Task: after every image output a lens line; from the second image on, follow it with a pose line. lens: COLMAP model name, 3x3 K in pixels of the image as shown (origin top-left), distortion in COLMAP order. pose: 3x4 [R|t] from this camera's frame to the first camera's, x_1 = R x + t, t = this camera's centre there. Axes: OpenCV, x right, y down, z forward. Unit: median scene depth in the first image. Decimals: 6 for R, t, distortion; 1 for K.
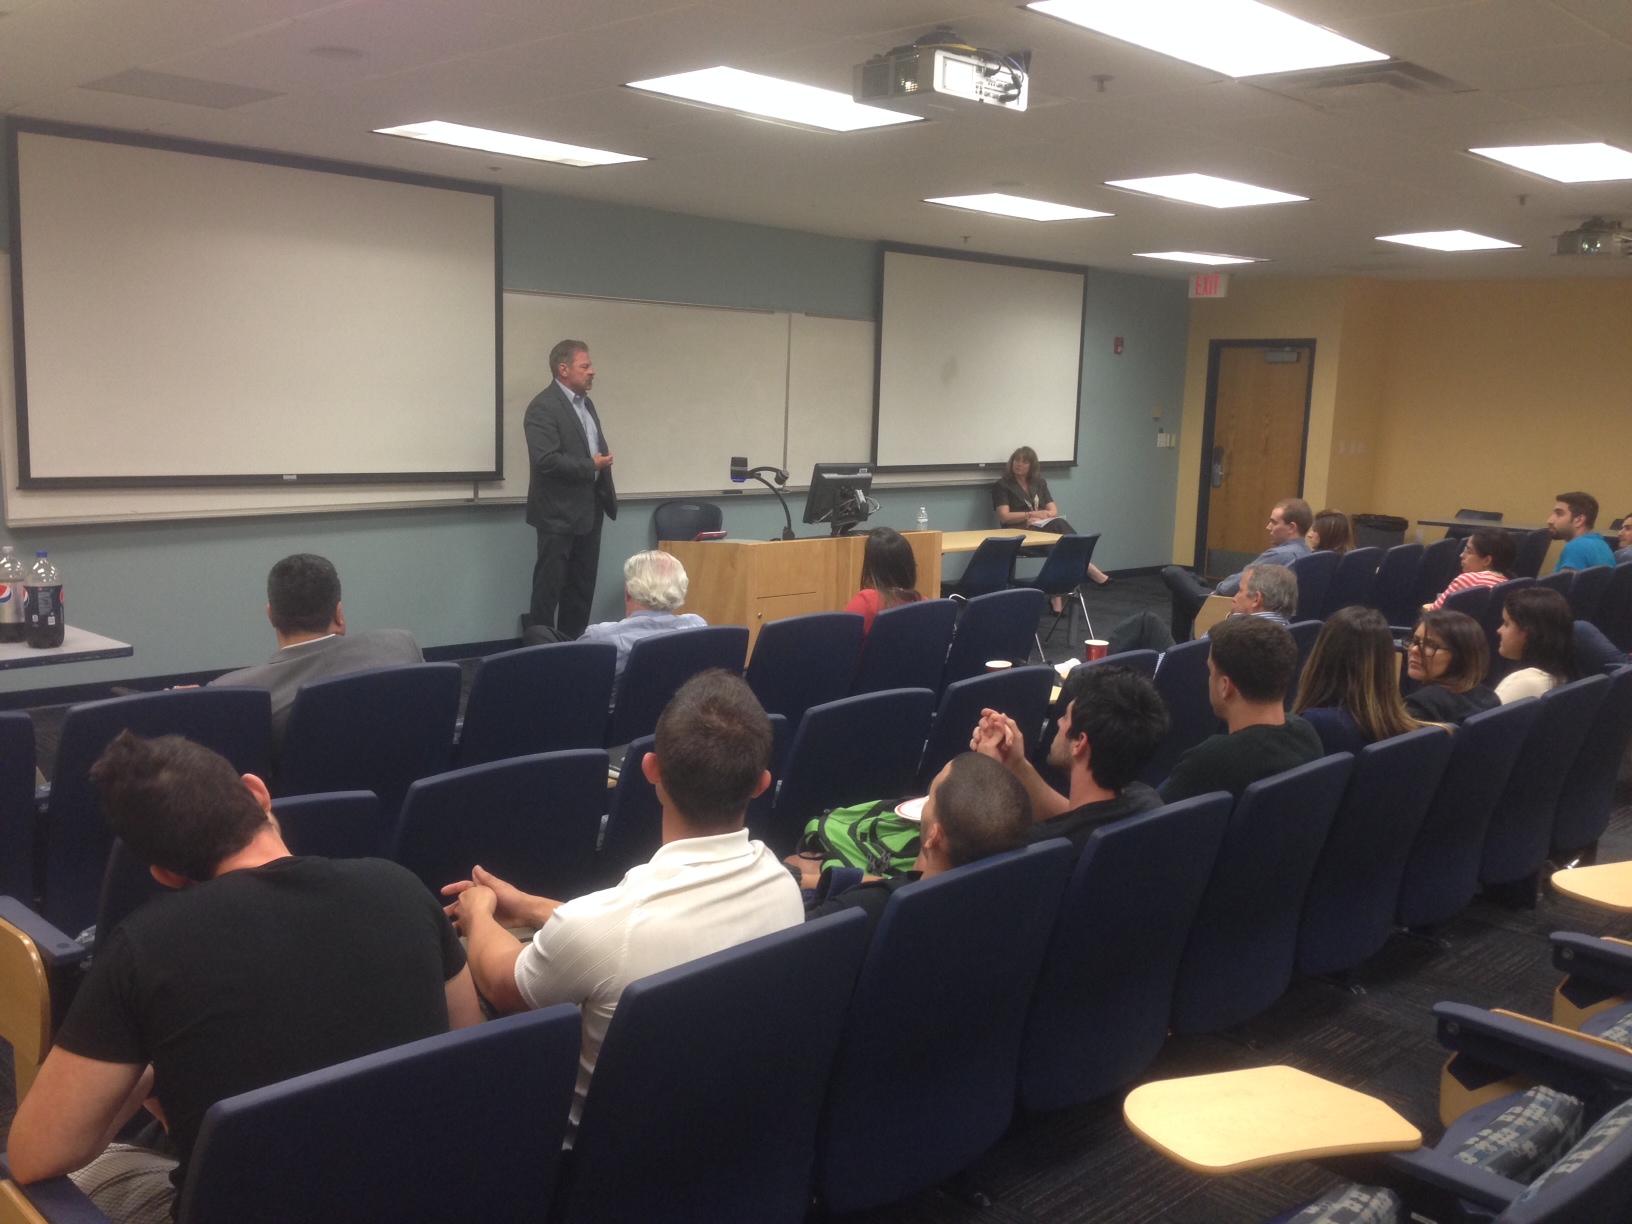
lens RADIAL K [[1482.5, 0, 830.3], [0, 1482.5, 614.1], [0, 0, 1]] dist [0.112922, -0.170230]
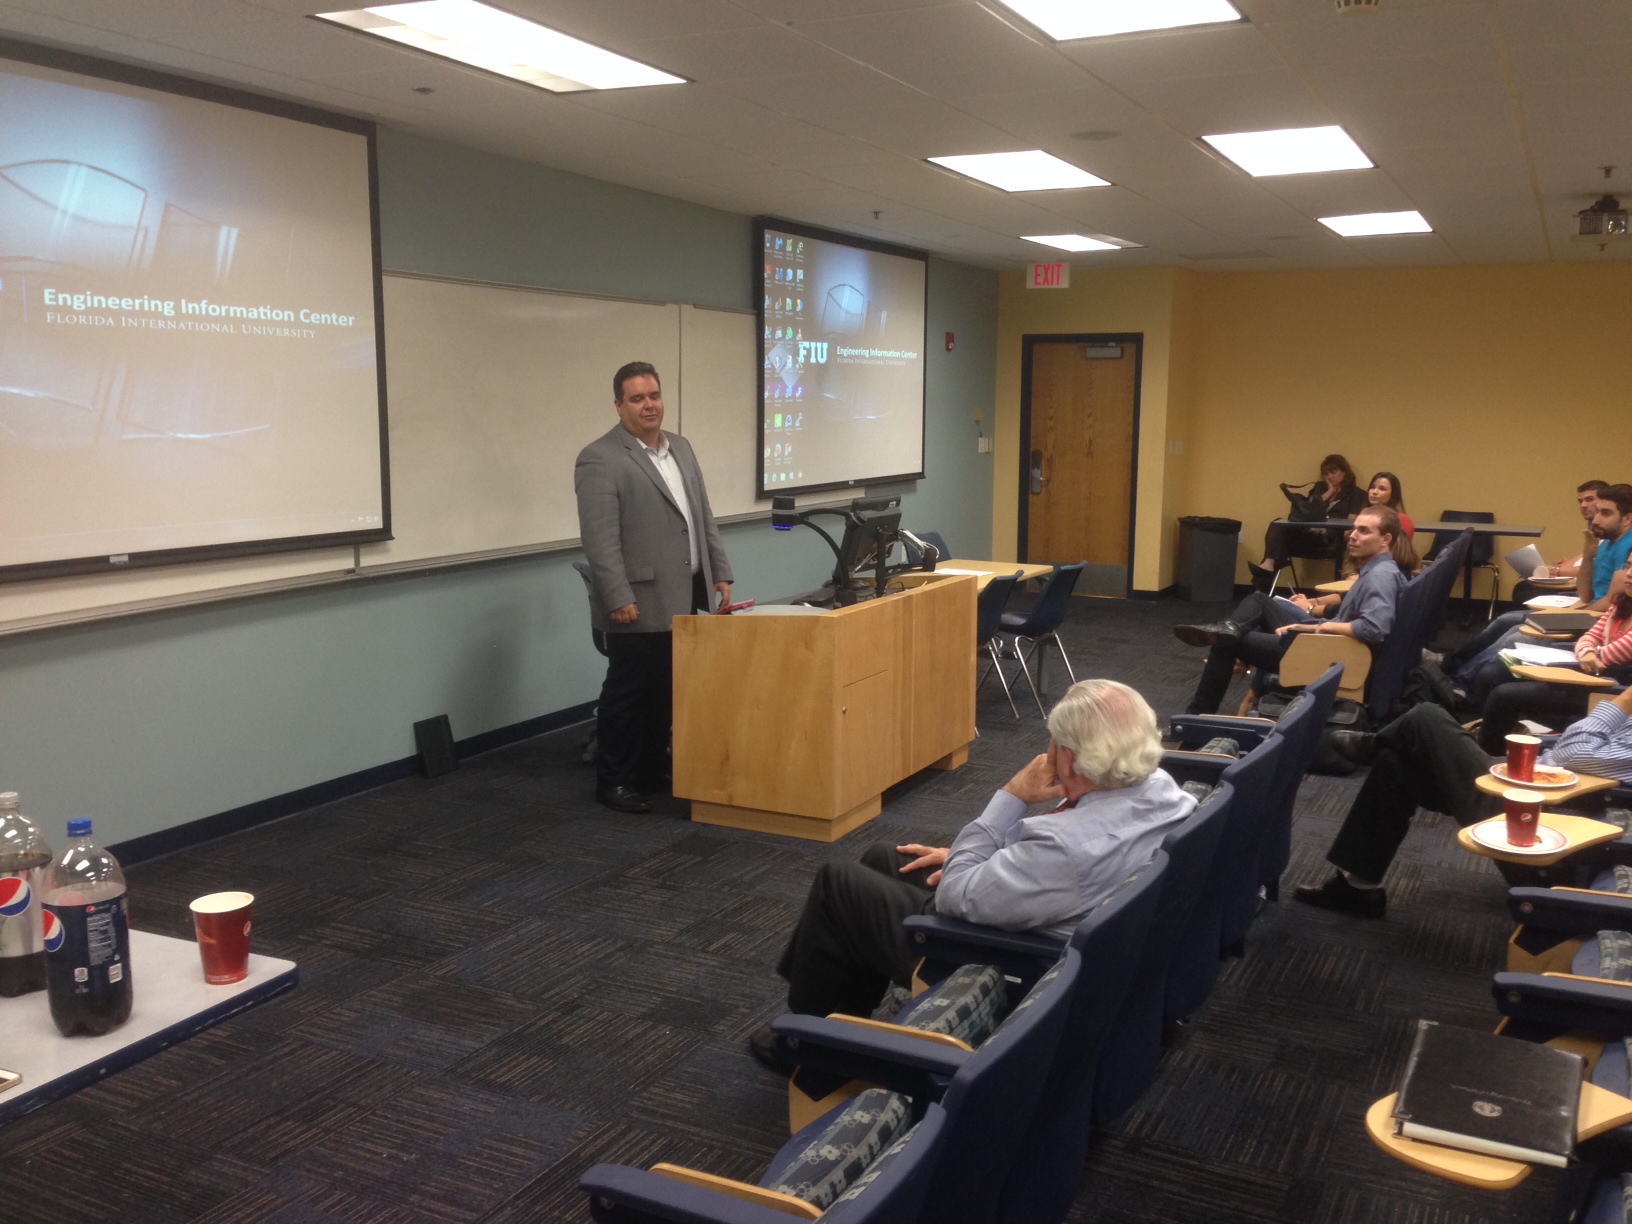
lens RADIAL K [[1482.5, 0, 830.3], [0, 1482.5, 614.1], [0, 0, 1]] dist [0.112922, -0.170230]
pose [[0.949693, -0.068172, 0.305673, -0.256205], [0.067731, 0.997631, 0.012061, -0.051973], [-0.305771, 0.009249, 0.952060, 0.276123]]
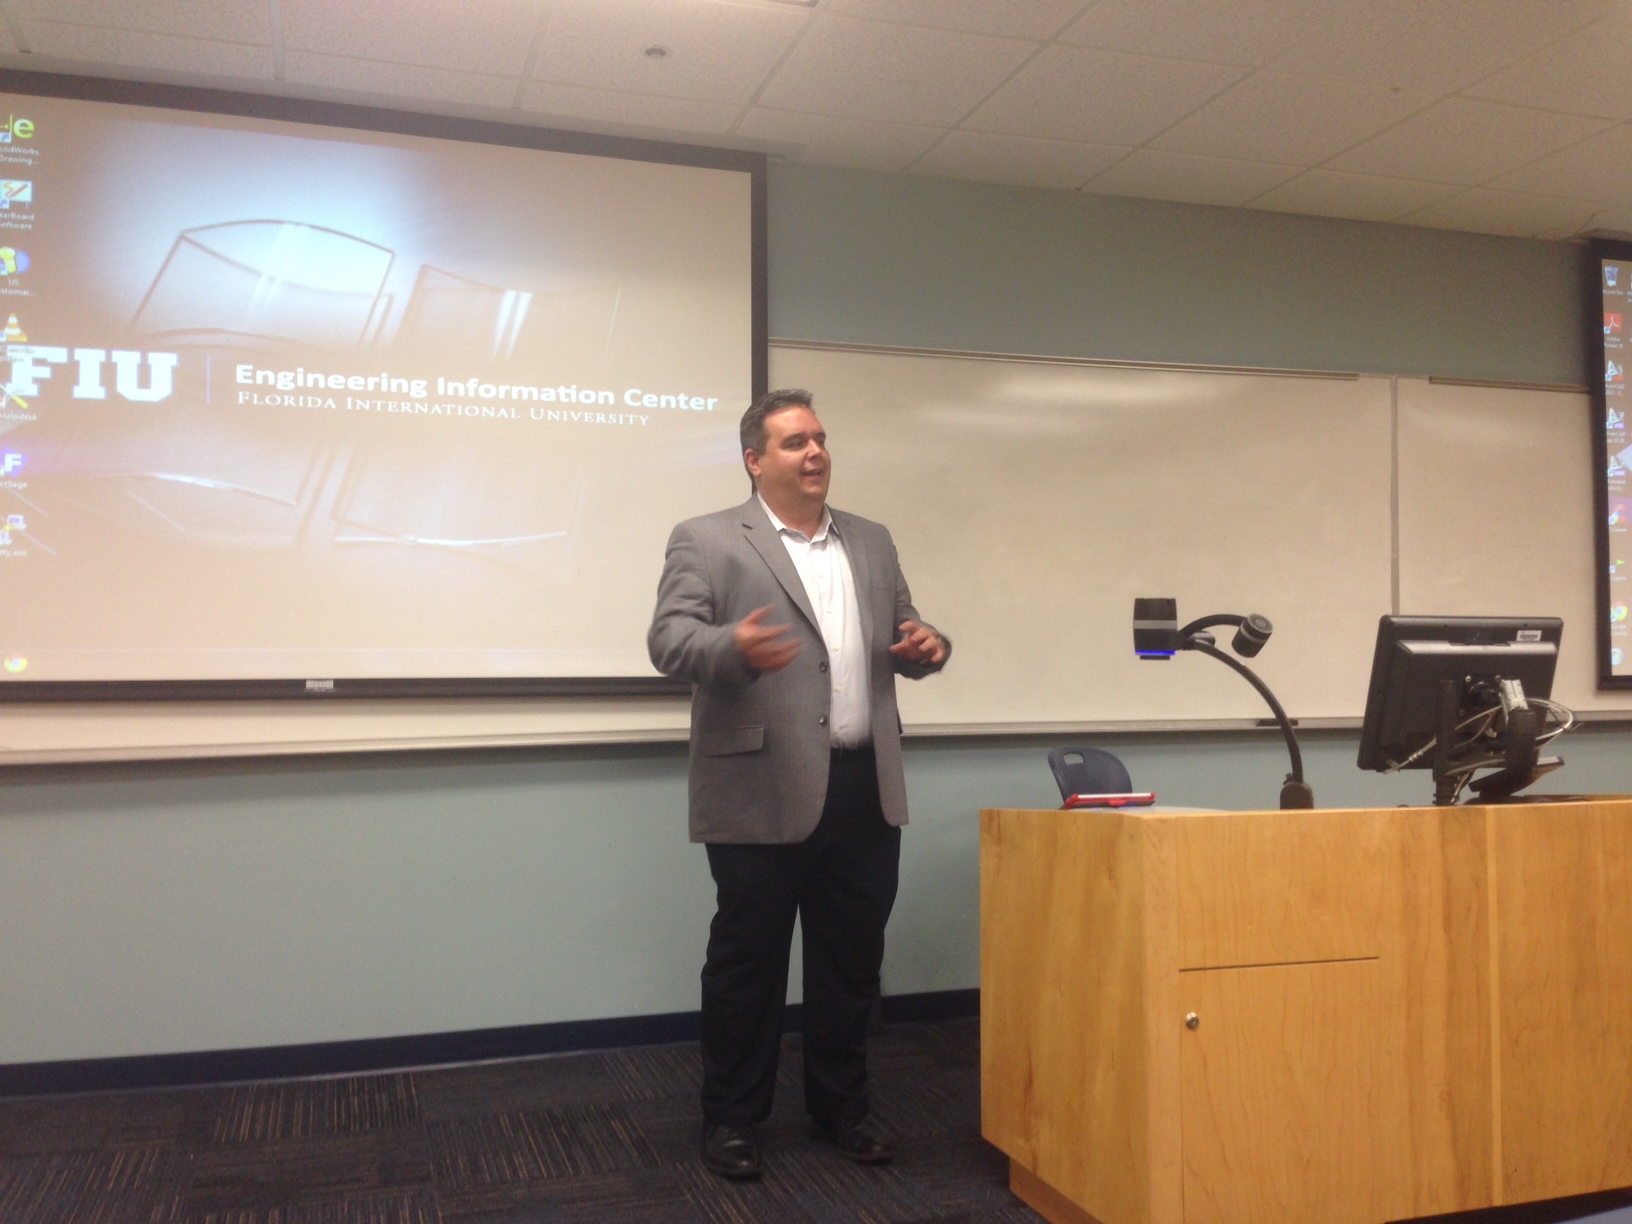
lens RADIAL K [[1494.9, 0, 822.8], [0, 1494.9, 614.5], [0, 0, 1]] dist [0.112690, -0.172308]
pose [[0.888072, -0.051892, -0.456767, 0.041012], [-0.035806, 0.982782, -0.181267, -0.024019], [0.458308, 0.177334, 0.870923, 0.581778]]
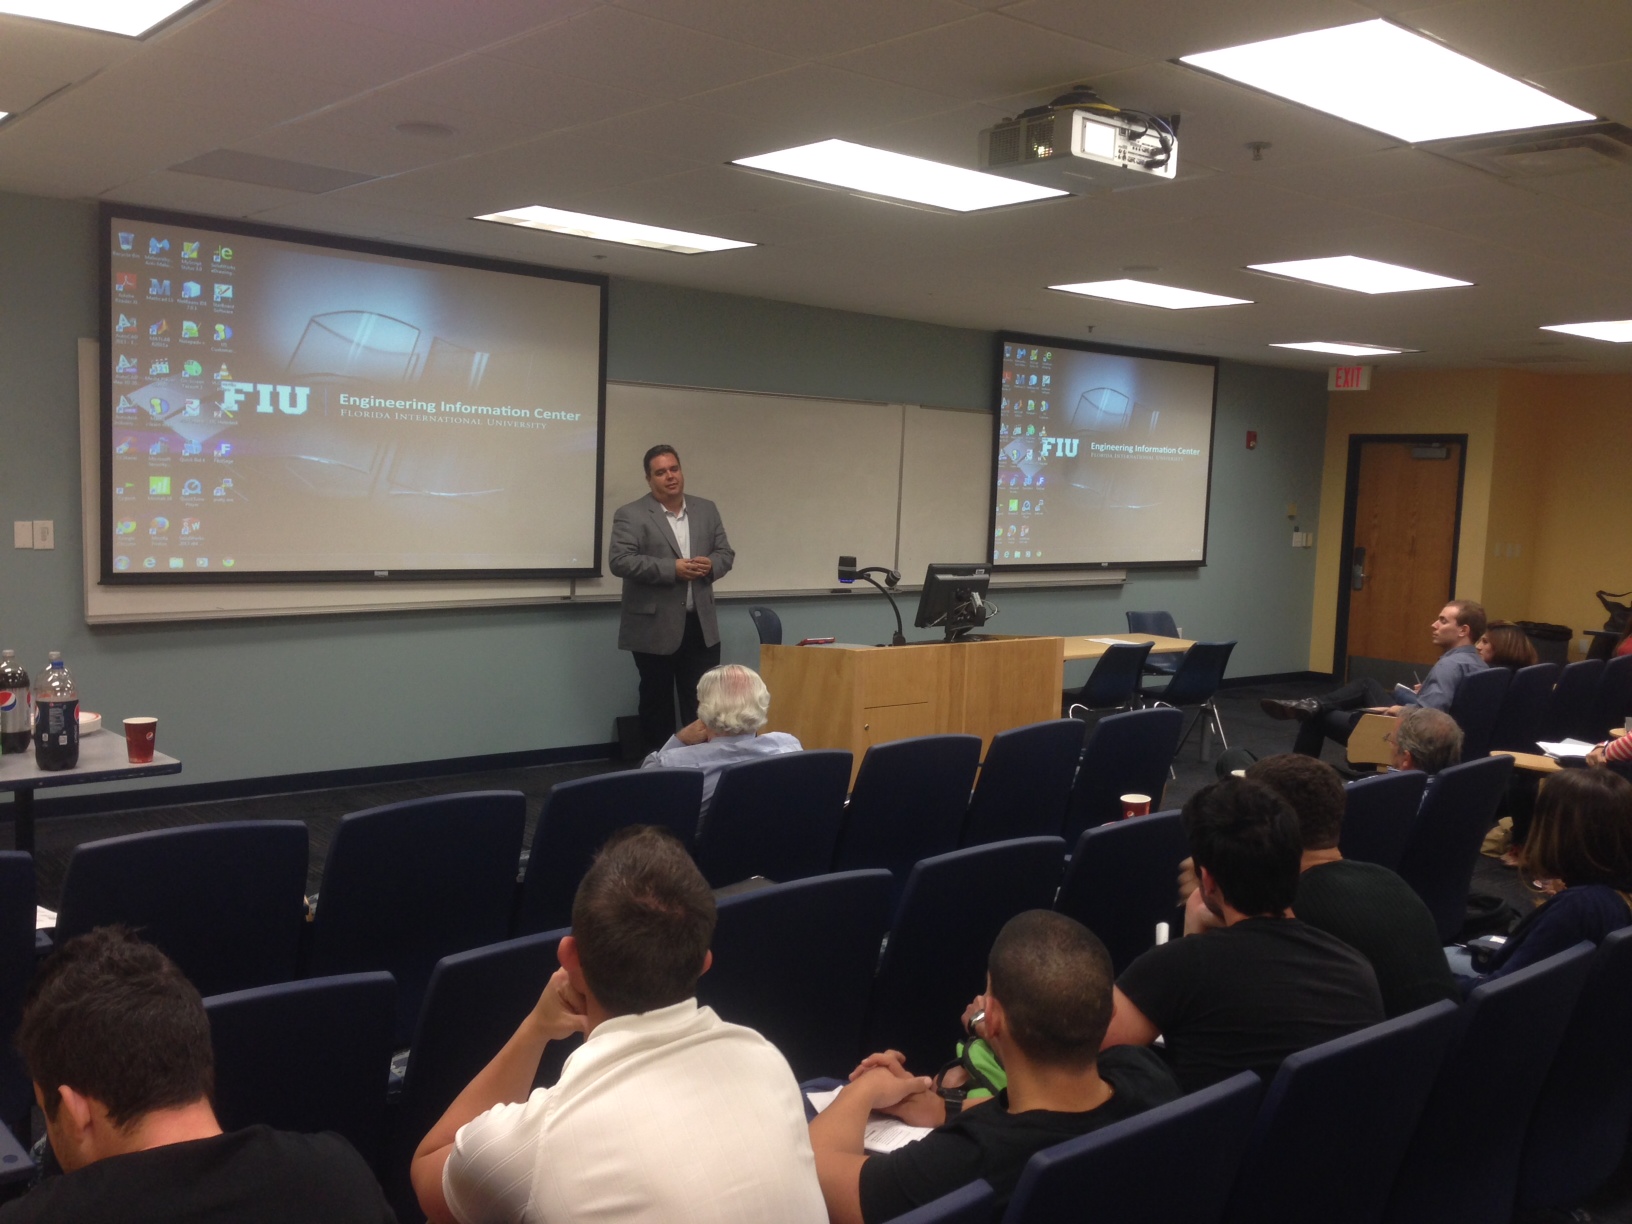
lens RADIAL K [[1482.5, 0, 830.3], [0, 1482.5, 614.1], [0, 0, 1]] dist [0.112922, -0.170230]
pose [[0.997098, 0.013480, -0.074928, -0.001425], [-0.018005, 0.998033, -0.060056, -0.012385], [0.073971, 0.061231, 0.995379, 0.066942]]
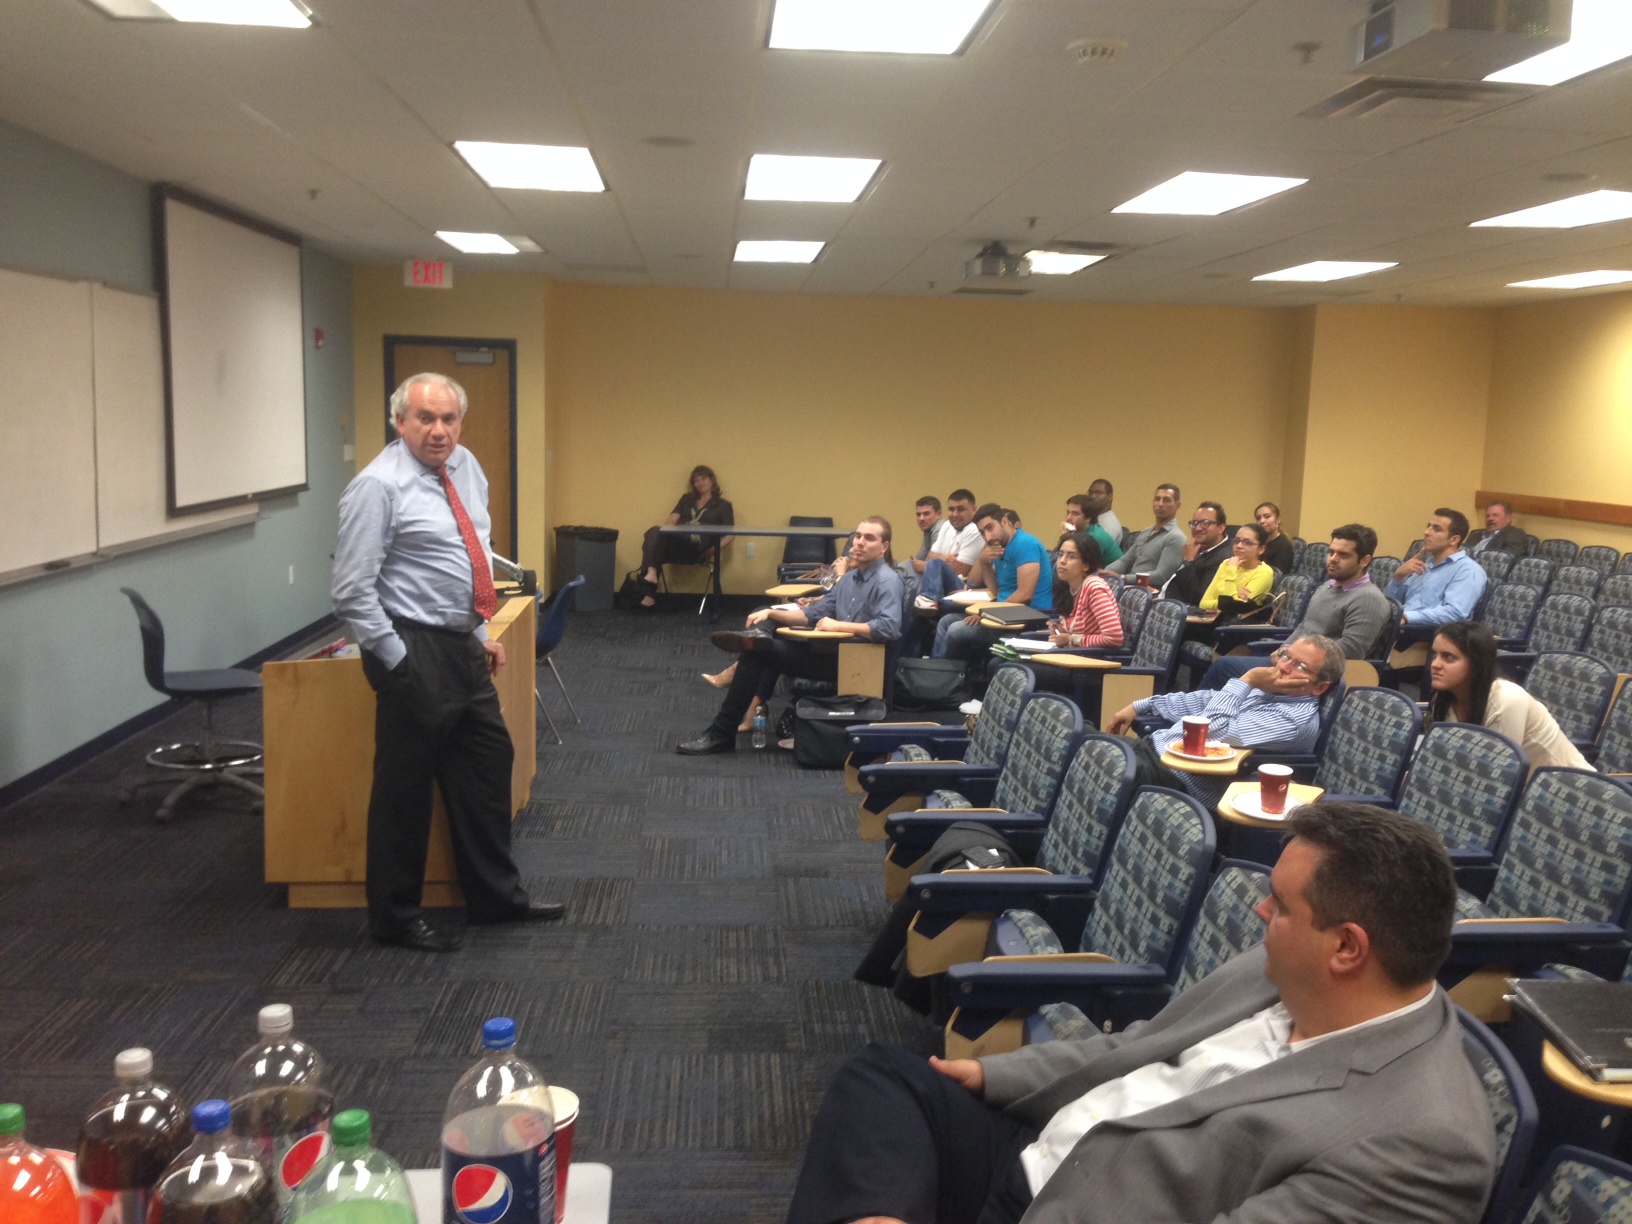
lens RADIAL K [[1494.9, 0, 822.8], [0, 1494.9, 614.5], [0, 0, 1]] dist [0.112690, -0.172308]
pose [[0.661157, -0.112080, 0.741828, -0.405075], [0.106365, 0.992794, 0.055199, -0.076460], [-0.742669, 0.042410, 0.668314, 0.408719]]
